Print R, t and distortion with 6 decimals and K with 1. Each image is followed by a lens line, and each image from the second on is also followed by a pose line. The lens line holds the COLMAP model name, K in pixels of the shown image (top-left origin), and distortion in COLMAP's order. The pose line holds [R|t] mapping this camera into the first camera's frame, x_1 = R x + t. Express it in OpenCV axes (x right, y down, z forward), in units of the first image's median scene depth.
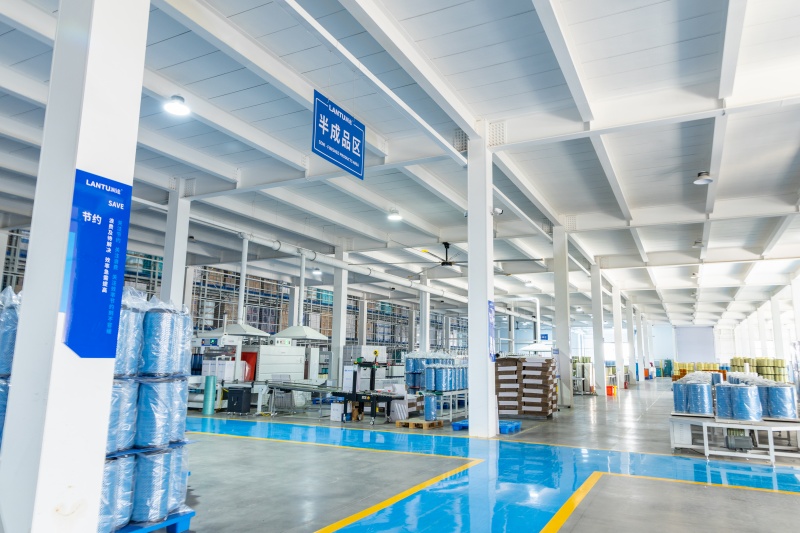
lens RADIAL K [[553.8, 0, 400.0], [0, 553.8, 266.5], [0, 0, 1]] dist [0.007010, 0.000035]
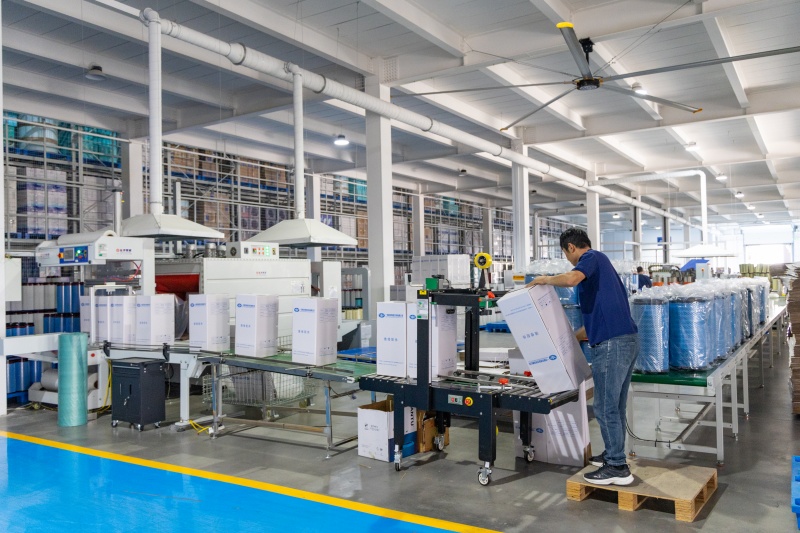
lens RADIAL K [[665.2, 0, 400.0], [0, 665.2, 266.5], [0, 0, 1]] dist [-0.001028, -0.000134]
pose [[0.995056, -0.038701, -0.091468, -0.027624], [0.051702, 0.988176, 0.144345, 0.049234], [0.084801, -0.148360, 0.985291, 0.299611]]
